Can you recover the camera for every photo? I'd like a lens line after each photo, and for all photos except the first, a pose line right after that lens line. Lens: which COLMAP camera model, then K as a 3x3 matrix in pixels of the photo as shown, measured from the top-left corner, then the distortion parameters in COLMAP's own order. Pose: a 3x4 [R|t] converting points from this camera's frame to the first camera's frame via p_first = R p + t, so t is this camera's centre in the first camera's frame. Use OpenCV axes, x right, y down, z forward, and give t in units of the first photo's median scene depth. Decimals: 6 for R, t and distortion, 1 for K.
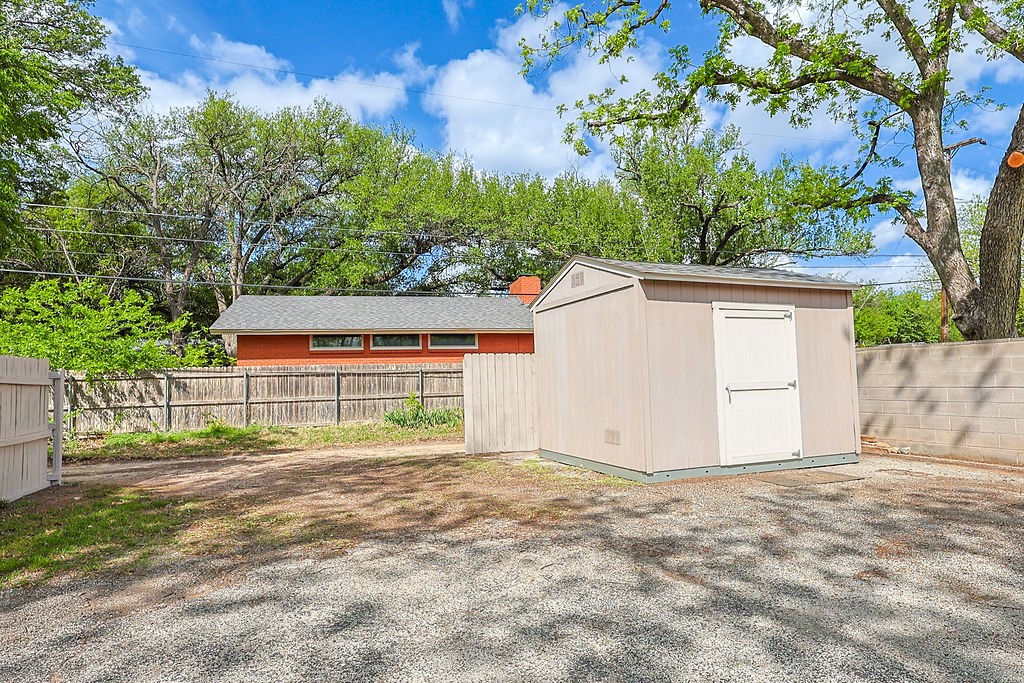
lens RADIAL K [[594.9, 0, 512.6], [0, 594.9, 344.9], [0, 0, 1]] dist [-0.014883, 0.001218]
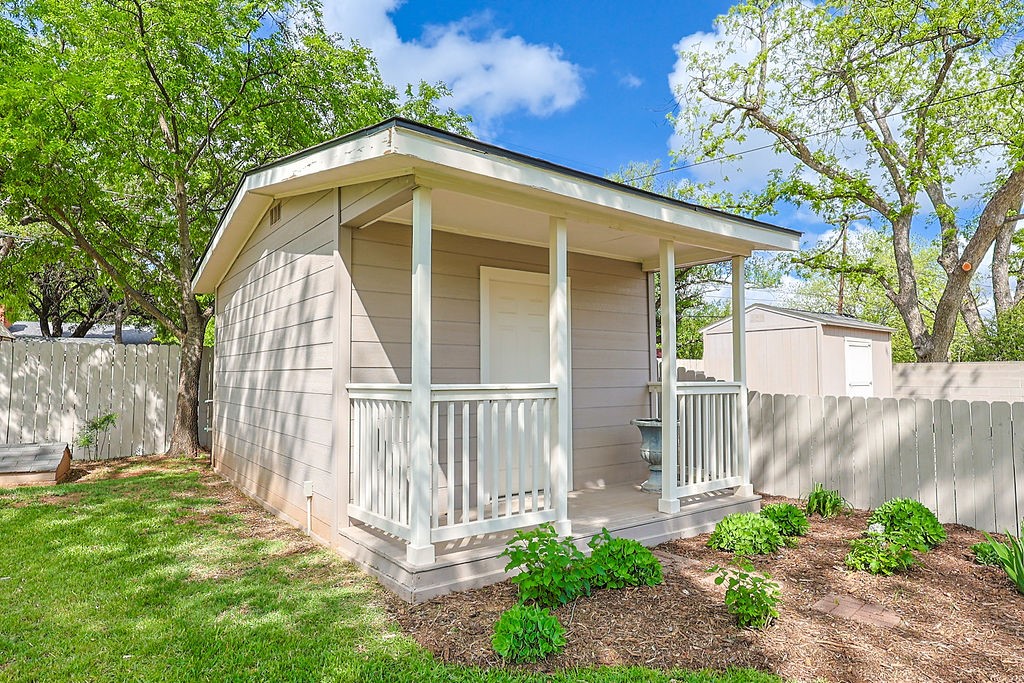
lens RADIAL K [[594.9, 0, 510.9], [0, 594.9, 340.3], [0, 0, 1]] dist [-0.014883, 0.001218]
pose [[0.968411, 0.042393, 0.245728, -0.815120], [-0.040688, 0.999100, -0.012014, 0.001257], [-0.246016, 0.001636, 0.969264, -0.377020]]
